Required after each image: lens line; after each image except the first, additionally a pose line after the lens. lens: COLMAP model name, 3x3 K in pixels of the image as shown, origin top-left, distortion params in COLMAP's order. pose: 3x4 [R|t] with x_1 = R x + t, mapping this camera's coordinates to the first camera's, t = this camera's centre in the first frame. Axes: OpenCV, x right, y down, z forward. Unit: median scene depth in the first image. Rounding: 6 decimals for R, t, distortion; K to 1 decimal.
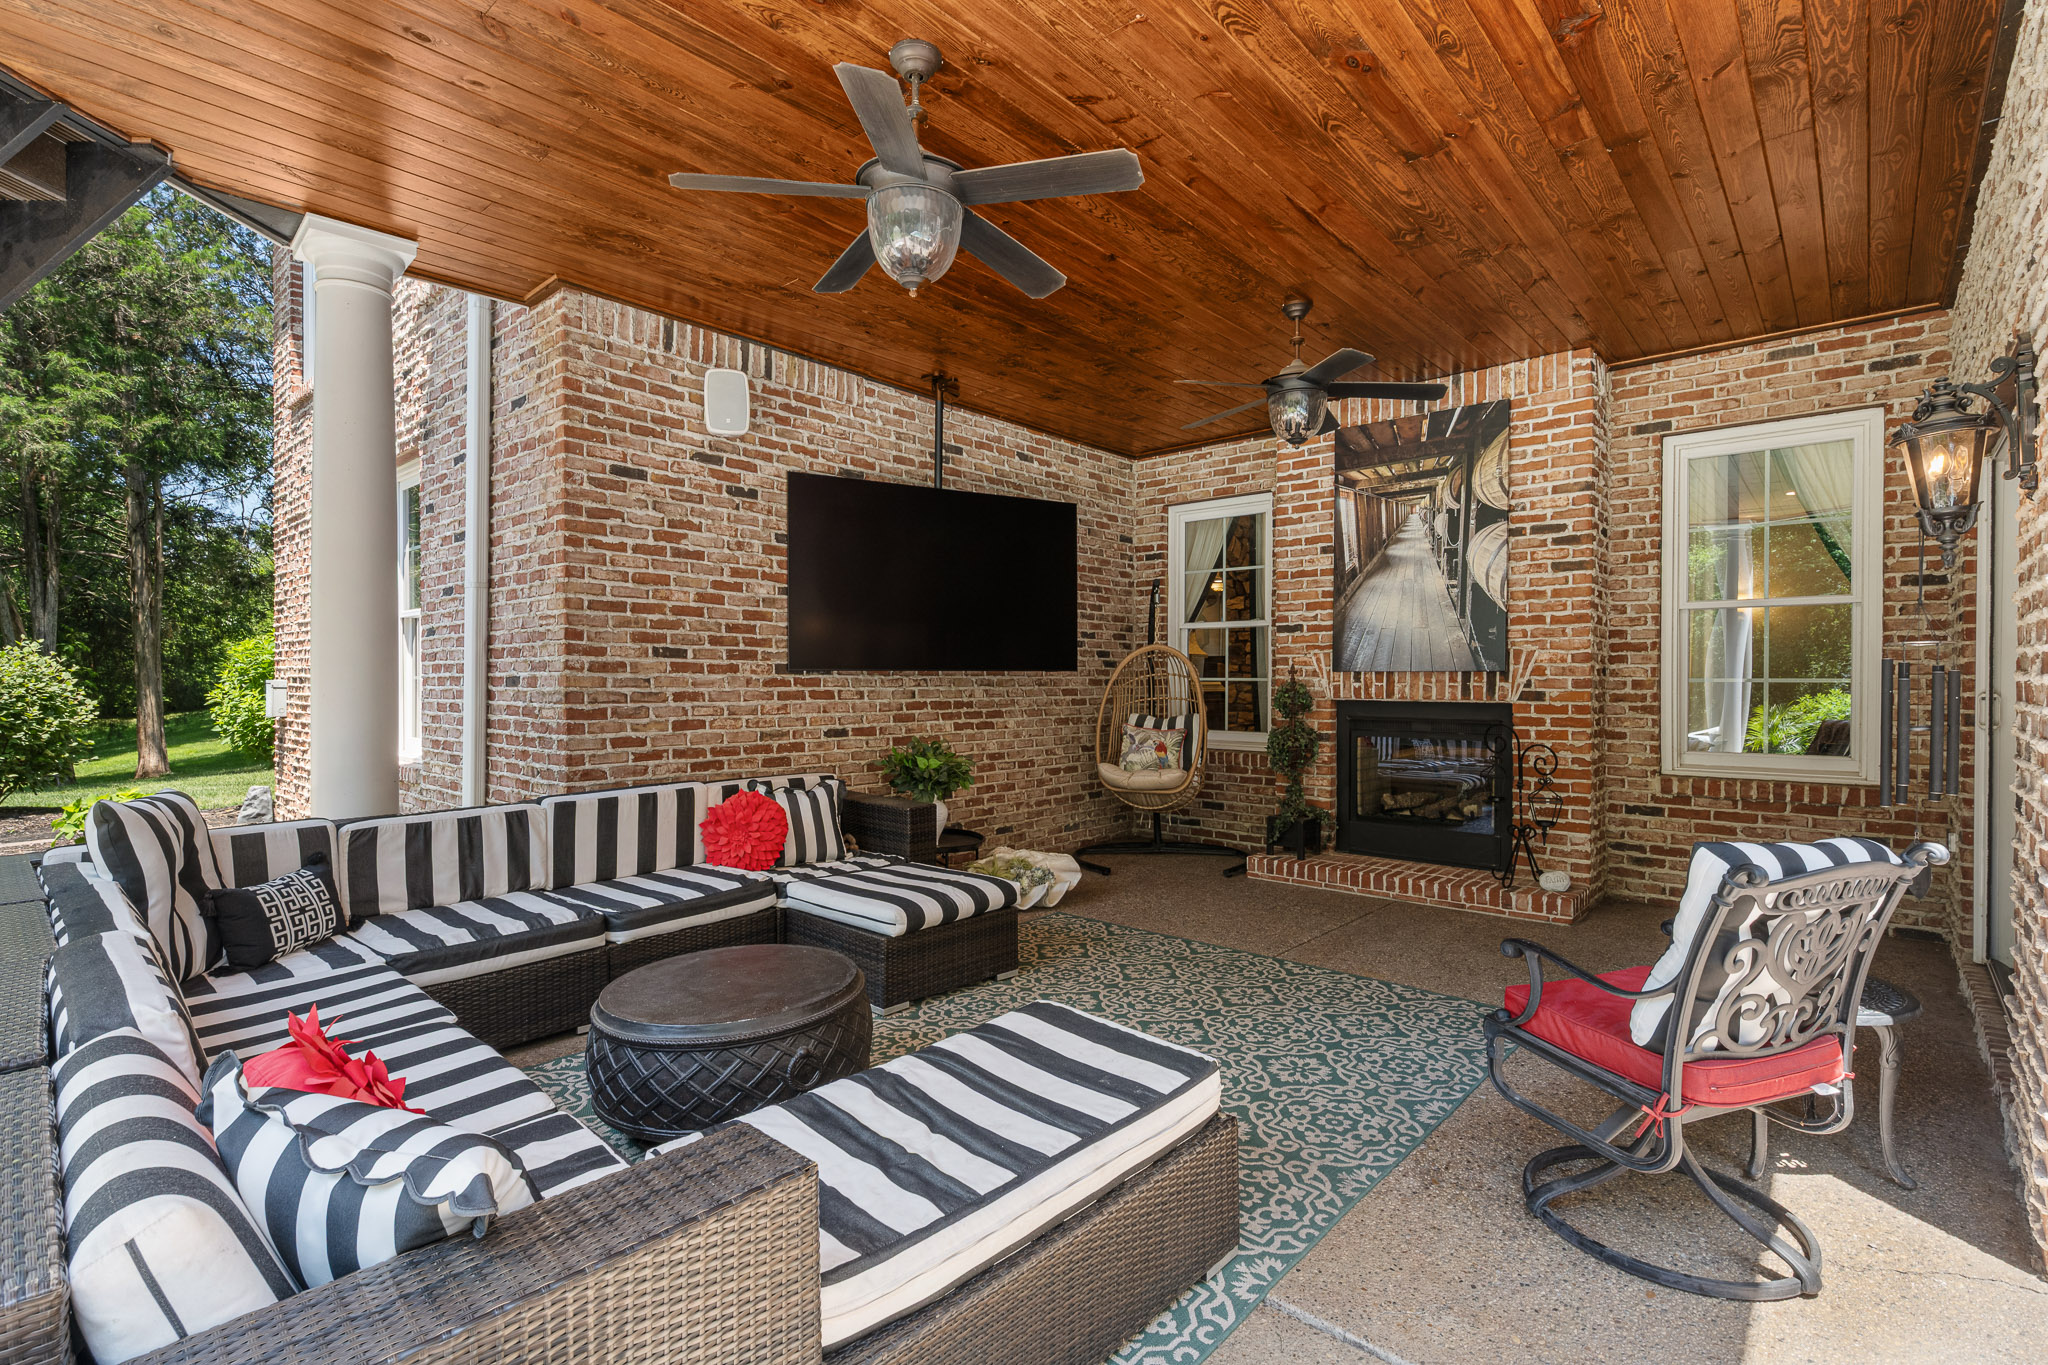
lens RADIAL K [[933.6, 0, 1024.0], [0, 933.6, 682.5], [0, 0, 1]] dist [0.000778, -0.000020]
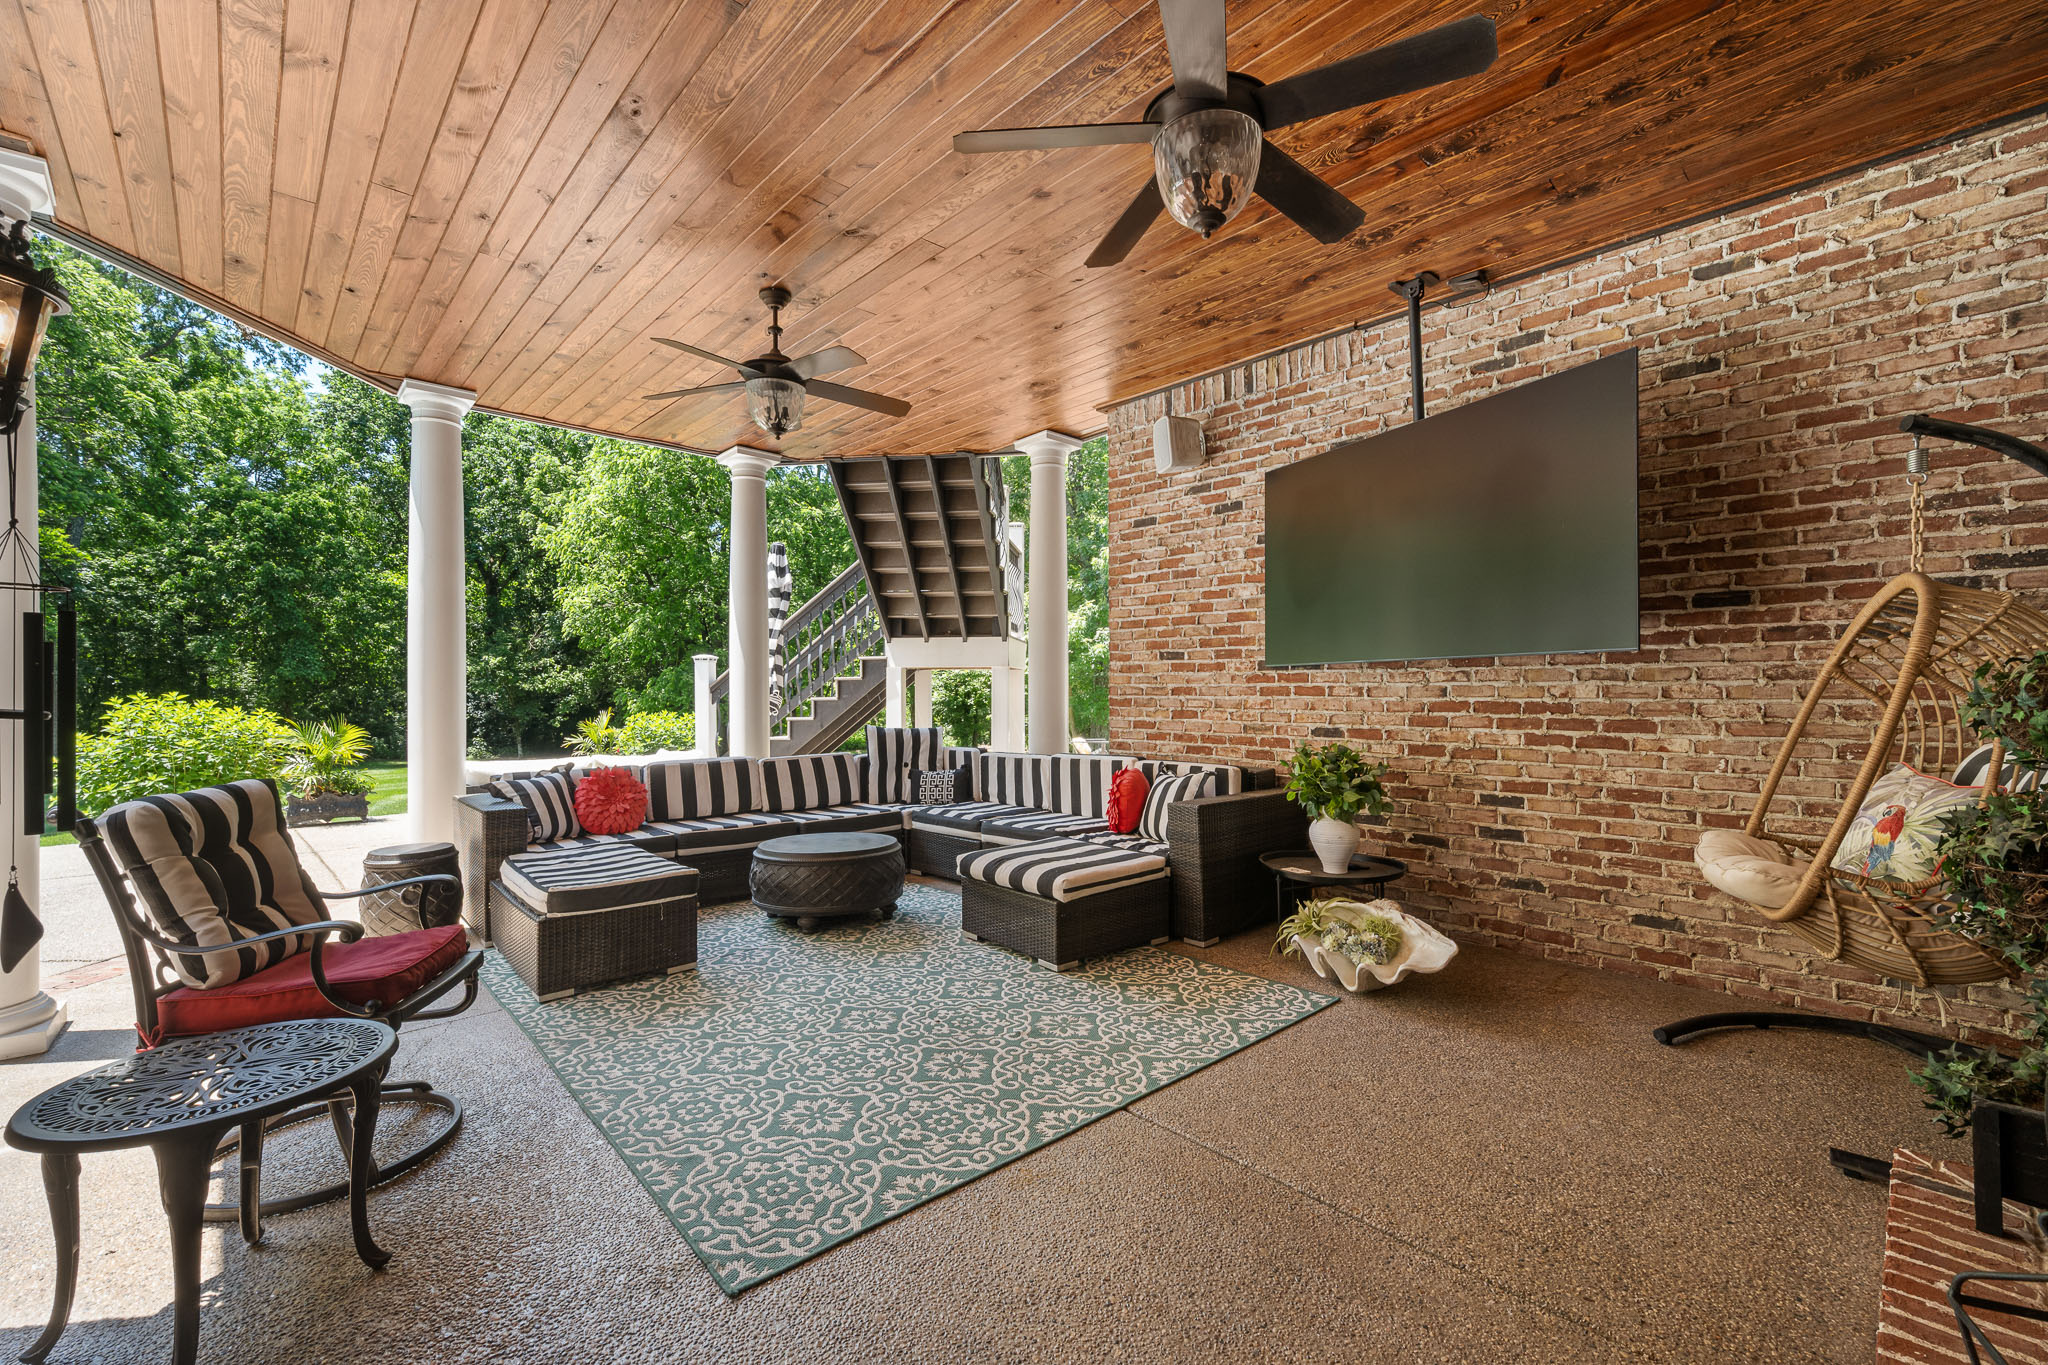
lens RADIAL K [[846.0, 0, 1032.1], [0, 846.0, 685.5], [0, 0, 1]] dist [0.000569, -0.000226]
pose [[-0.074476, -0.005235, -0.997209, 0.711157], [0.000830, 0.999986, -0.005311, 0.012791], [0.997222, -0.001223, -0.074471, 0.834865]]
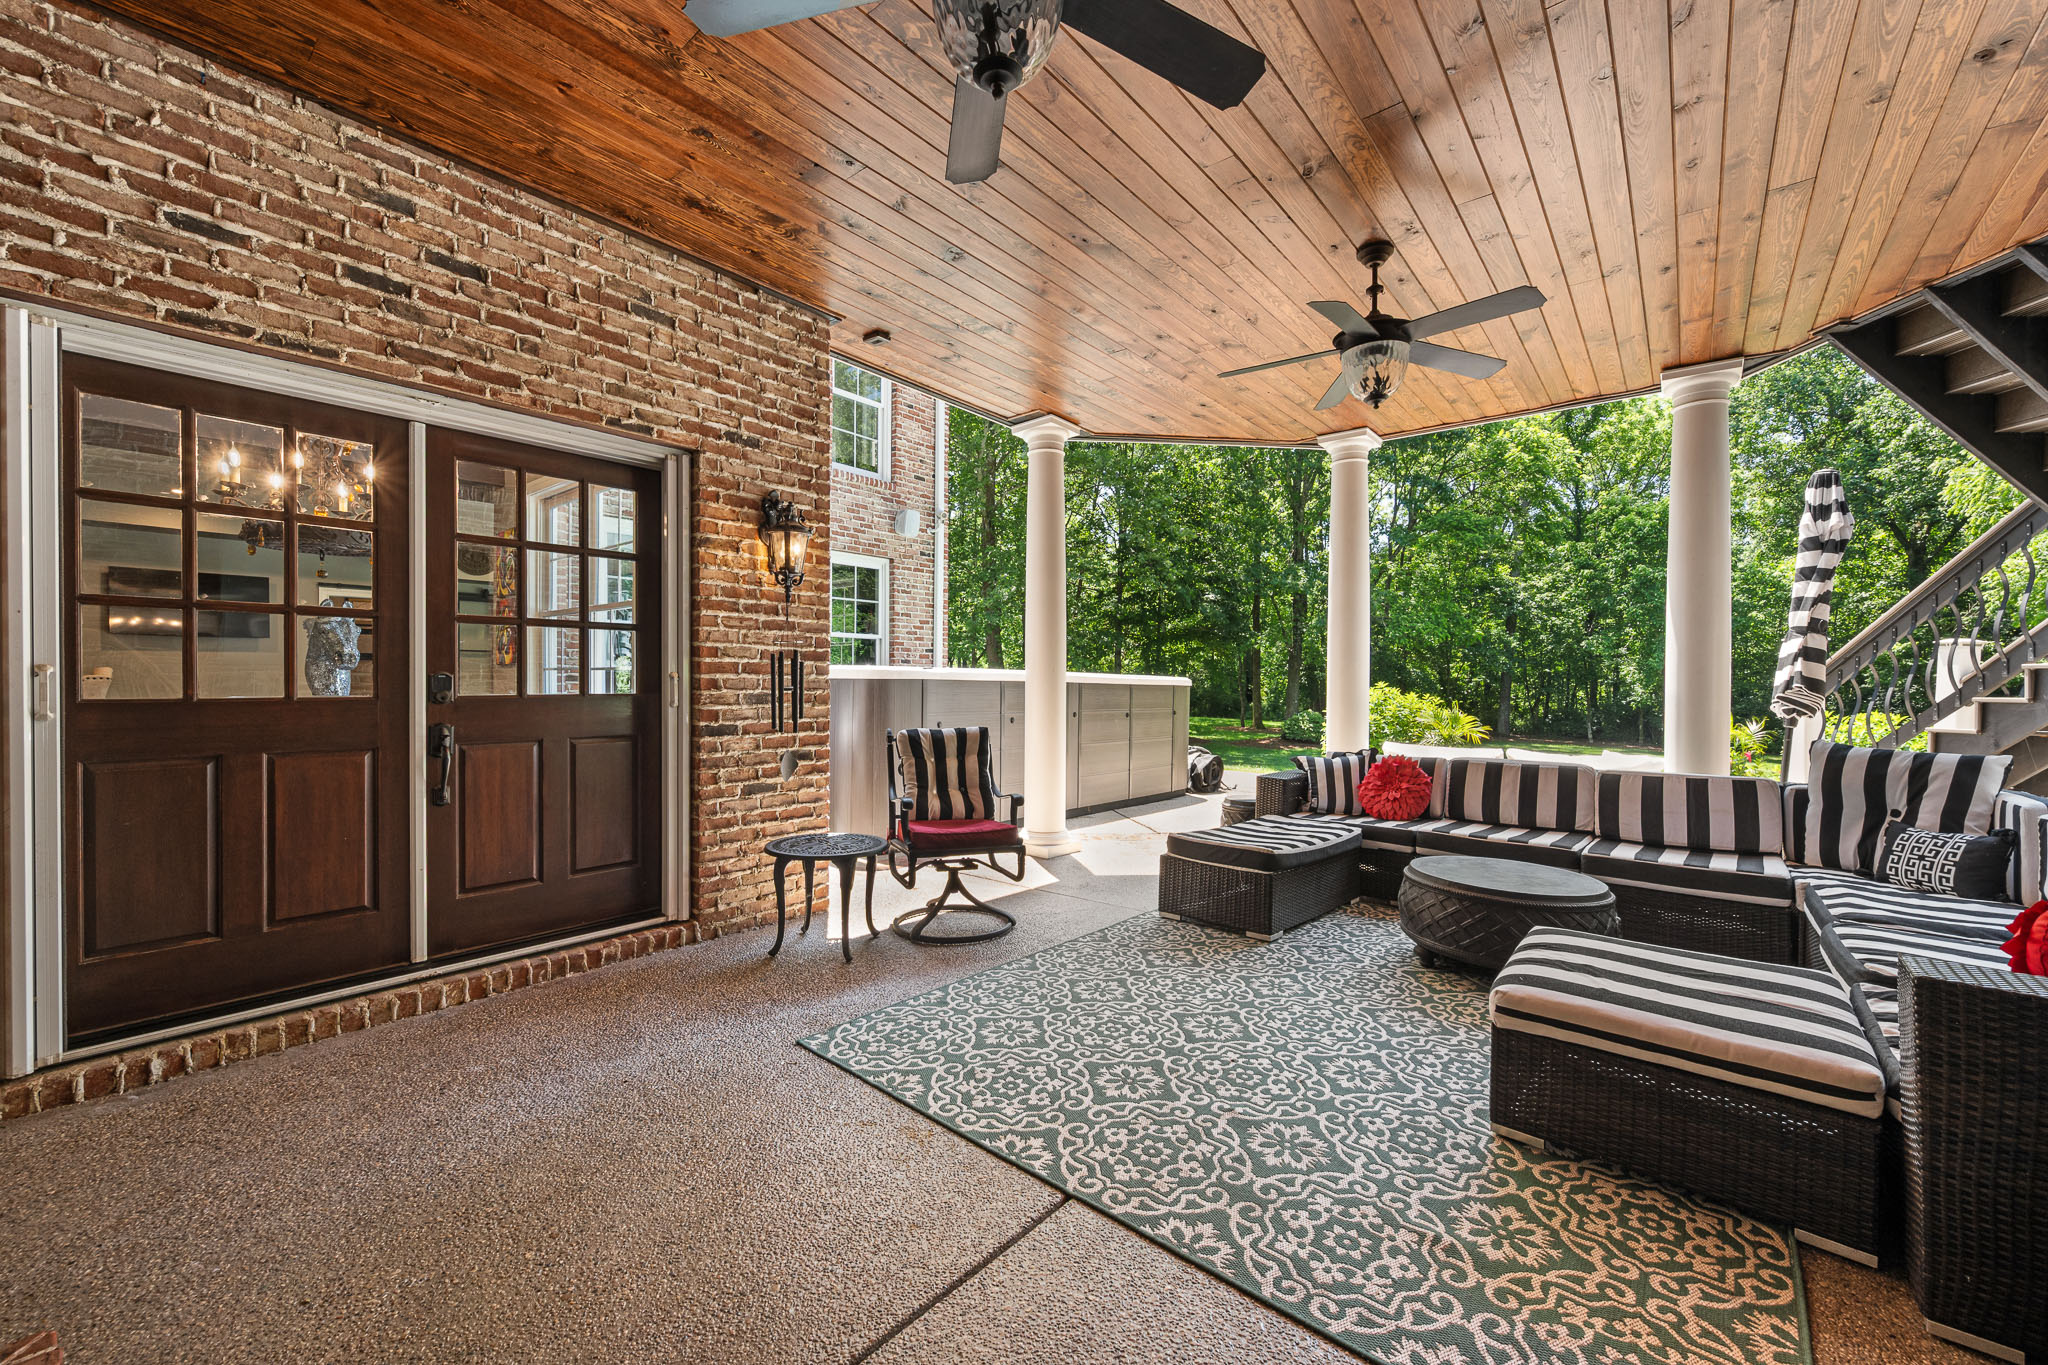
lens RADIAL K [[807.5, 0, 1024.0], [0, 807.5, 682.5], [0, 0, 1]] dist [-0.000006, -0.000162]
pose [[-0.999340, -0.005999, -0.035830, 0.260536], [-0.006223, 0.999962, 0.006141, 0.010219], [0.035792, 0.006360, -0.999339, 1.223976]]
